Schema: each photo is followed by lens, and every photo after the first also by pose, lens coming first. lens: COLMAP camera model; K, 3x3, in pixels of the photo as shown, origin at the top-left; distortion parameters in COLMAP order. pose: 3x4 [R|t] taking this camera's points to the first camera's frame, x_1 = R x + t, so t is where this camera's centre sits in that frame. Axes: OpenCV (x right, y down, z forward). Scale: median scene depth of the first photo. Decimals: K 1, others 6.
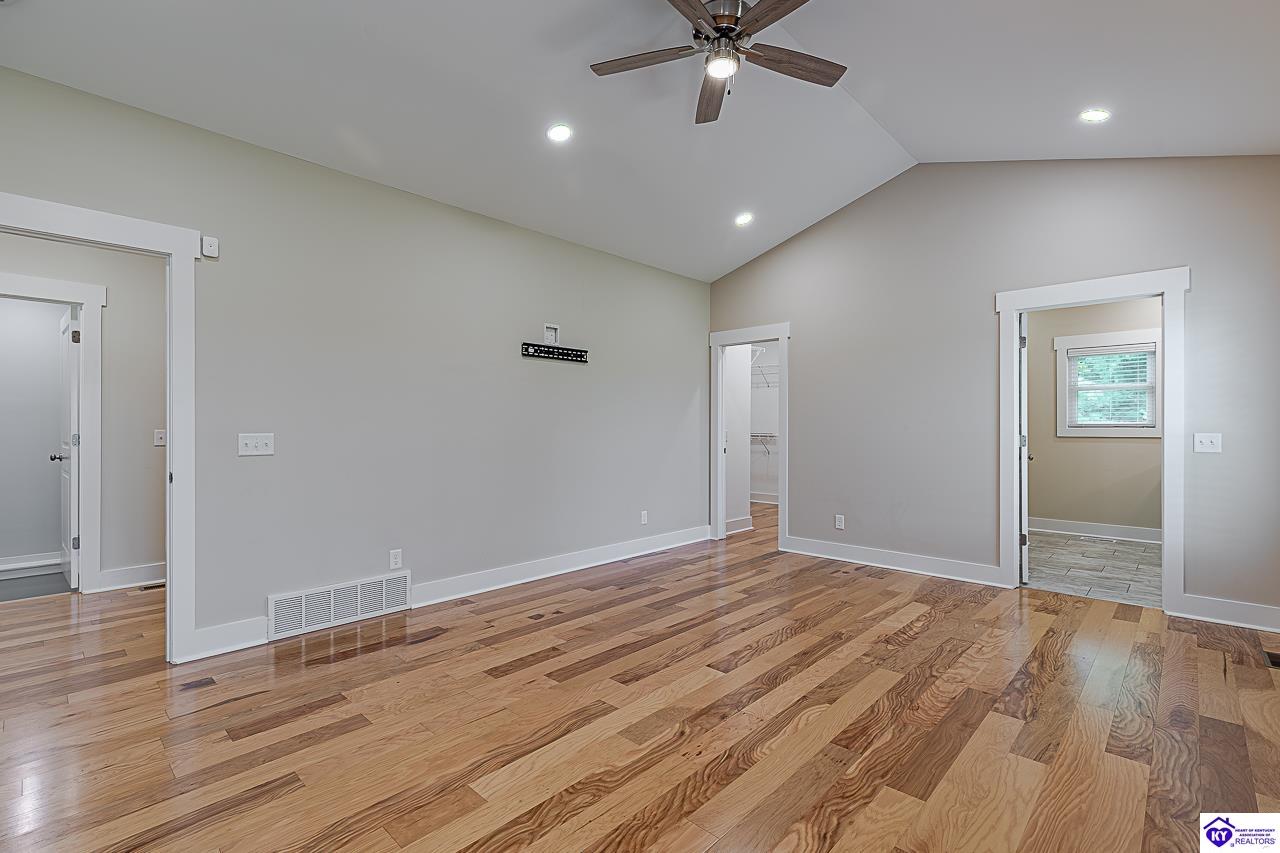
lens RADIAL K [[577.8, 0, 646.3], [0, 577.8, 427.5], [0, 0, 1]] dist [0.007691, -0.000486]
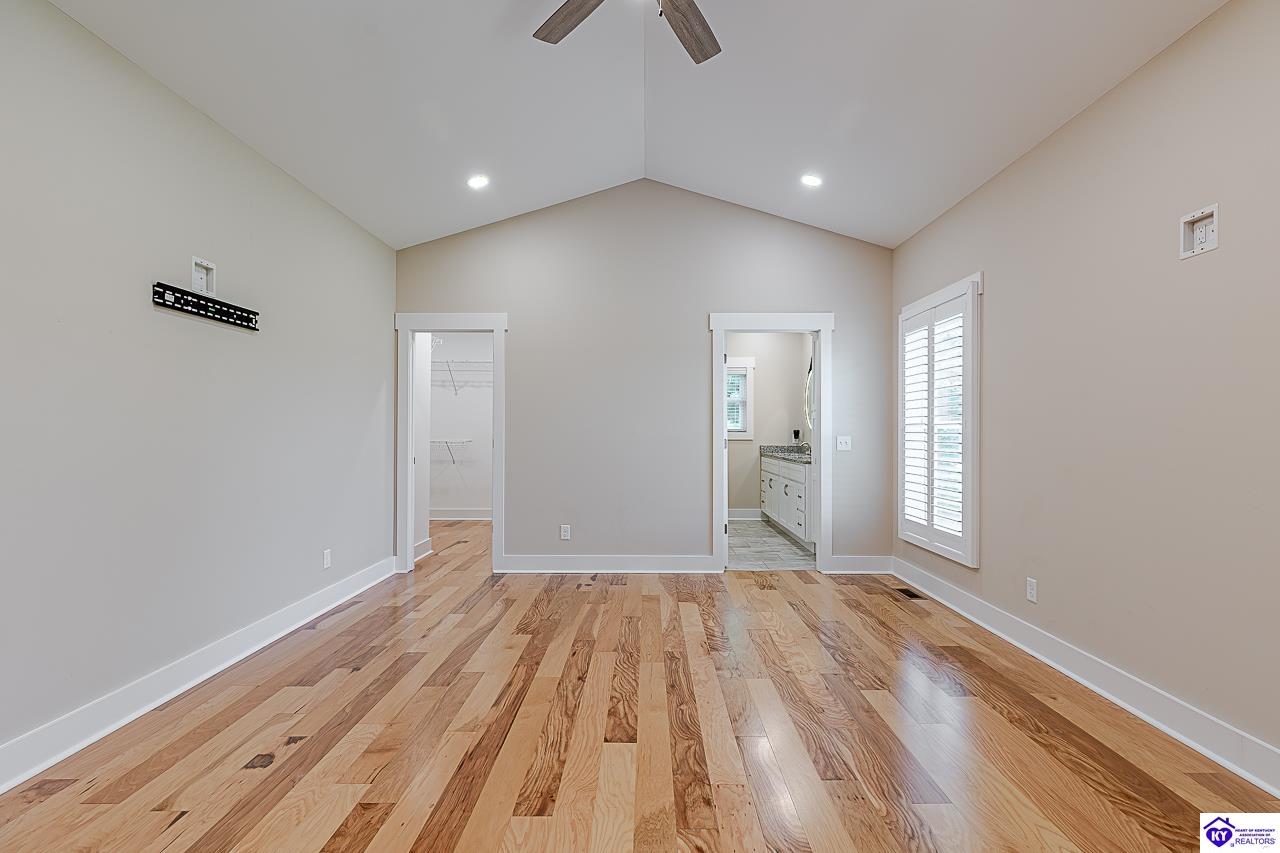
lens RADIAL K [[577.8, 0, 646.3], [0, 577.8, 427.5], [0, 0, 1]] dist [0.007691, -0.000486]
pose [[0.732463, 0.006038, 0.680780, -0.257012], [-0.000641, 0.999966, -0.008180, 0.000432], [-0.680806, 0.005555, 0.732443, 0.266664]]
